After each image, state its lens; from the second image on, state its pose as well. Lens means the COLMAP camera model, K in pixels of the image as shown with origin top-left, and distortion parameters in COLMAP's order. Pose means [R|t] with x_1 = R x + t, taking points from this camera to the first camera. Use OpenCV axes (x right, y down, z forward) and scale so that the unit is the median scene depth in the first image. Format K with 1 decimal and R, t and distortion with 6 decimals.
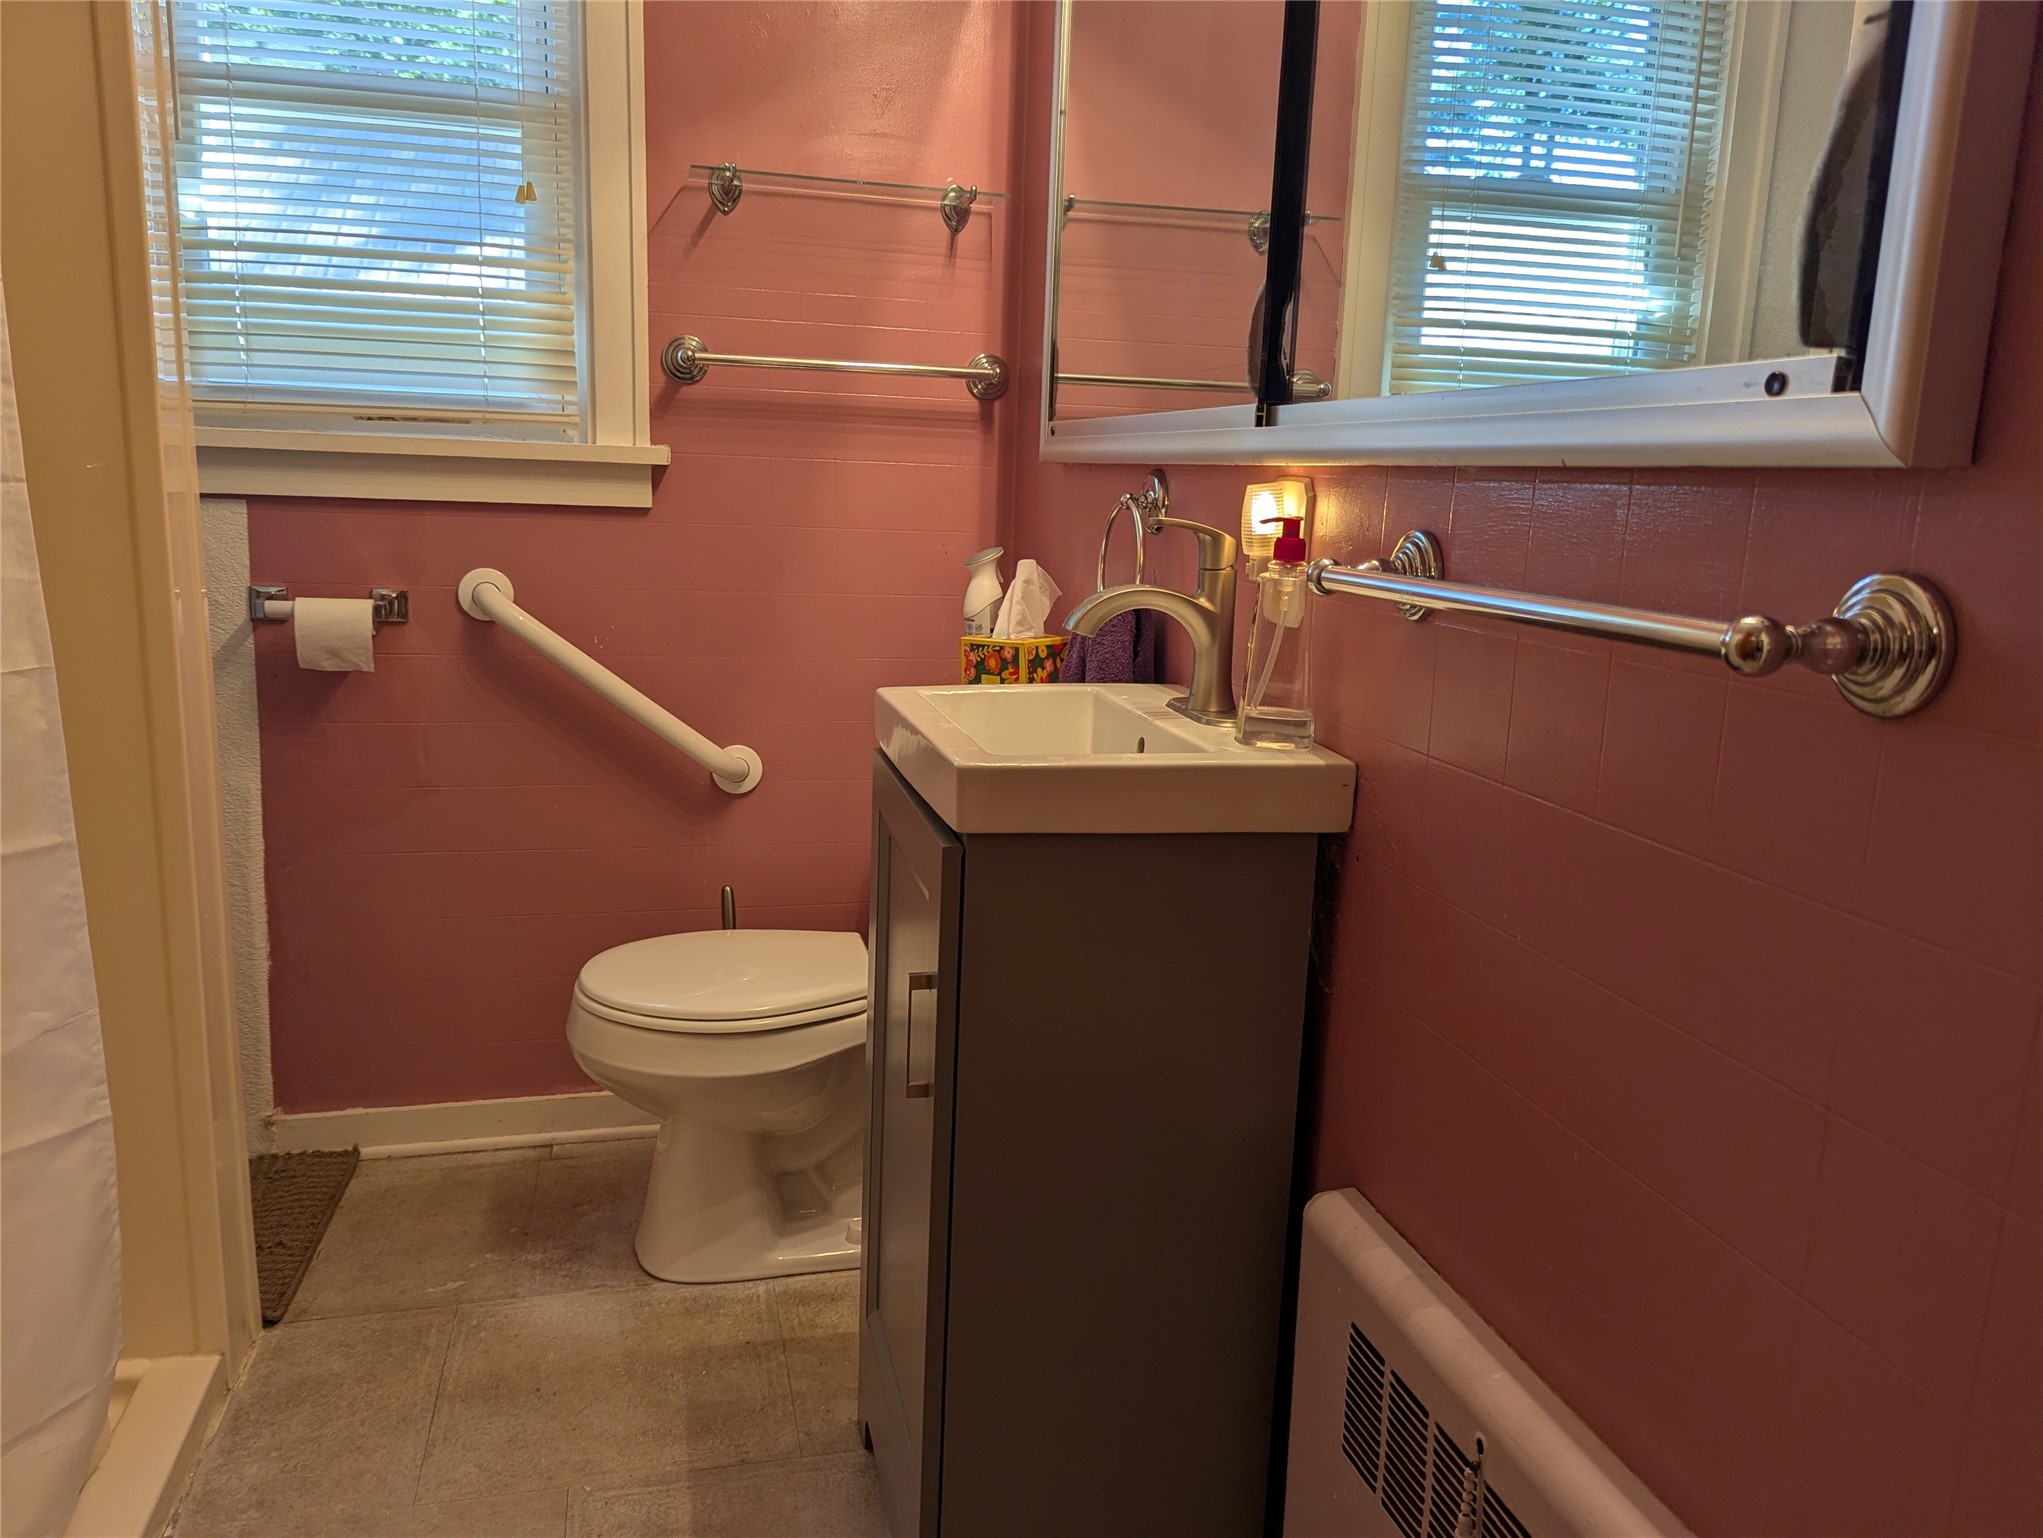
lens RADIAL K [[1490.0, 0, 1026.3], [0, 1490.0, 758.2], [0, 0, 1]] dist [0.072245, -0.066164]
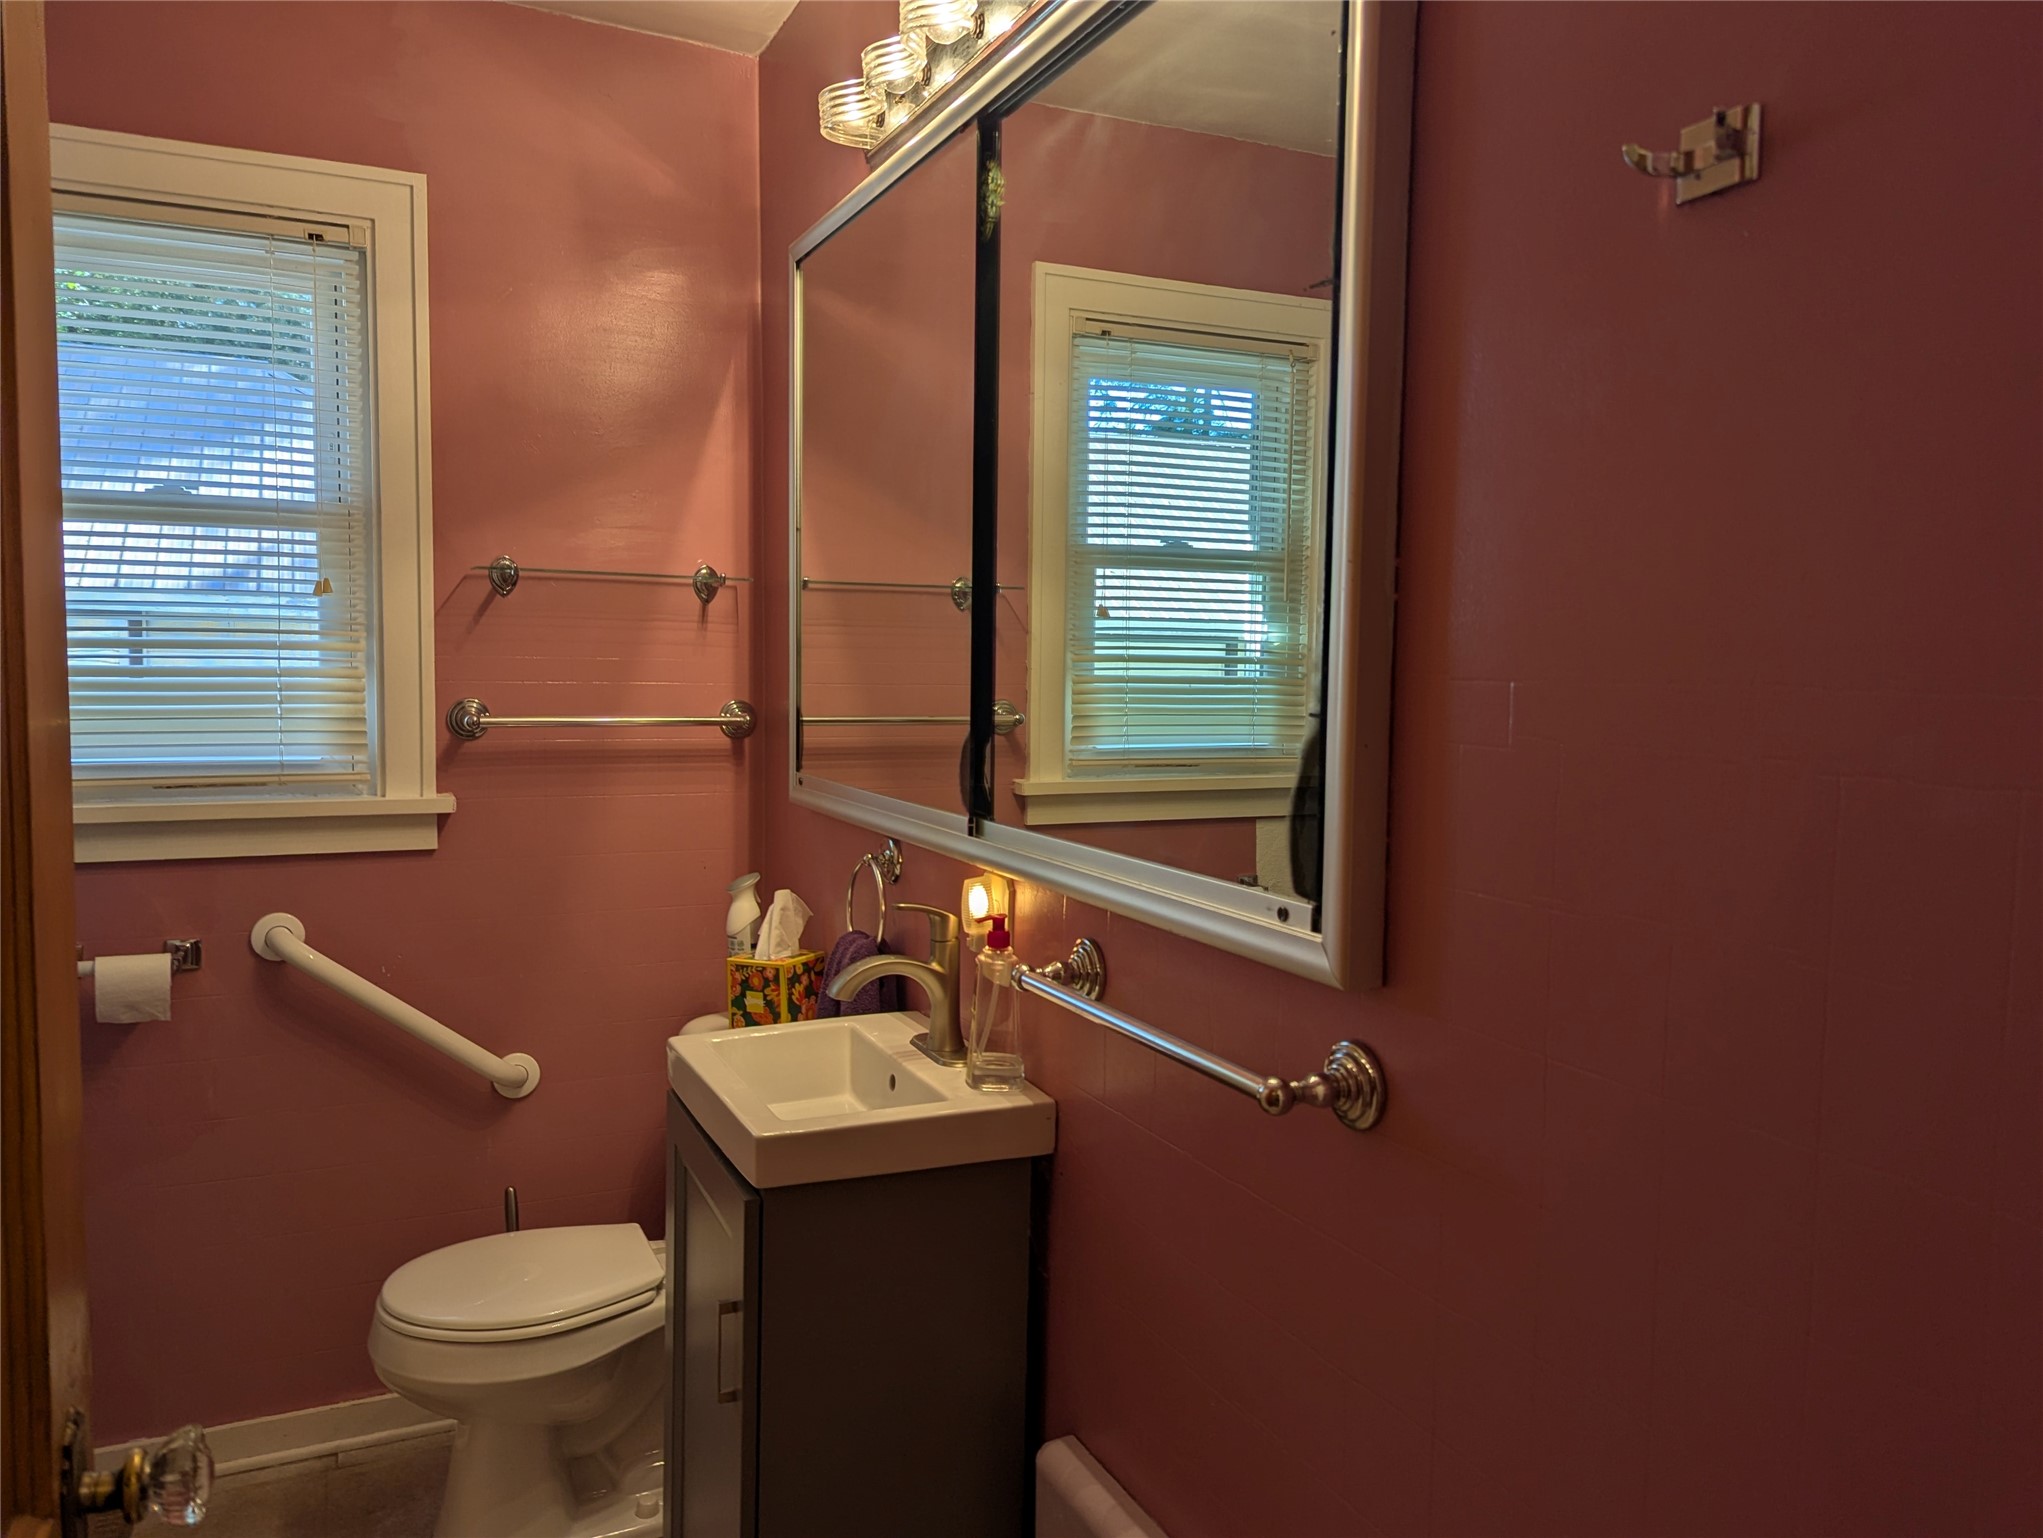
lens RADIAL K [[1490.0, 0, 1026.3], [0, 1490.0, 758.2], [0, 0, 1]] dist [0.072245, -0.066164]
pose [[0.981626, -0.034719, 0.187632, -0.027172], [0.055611, 0.992675, -0.107256, -0.094287], [-0.182534, 0.115719, 0.976366, -0.199909]]
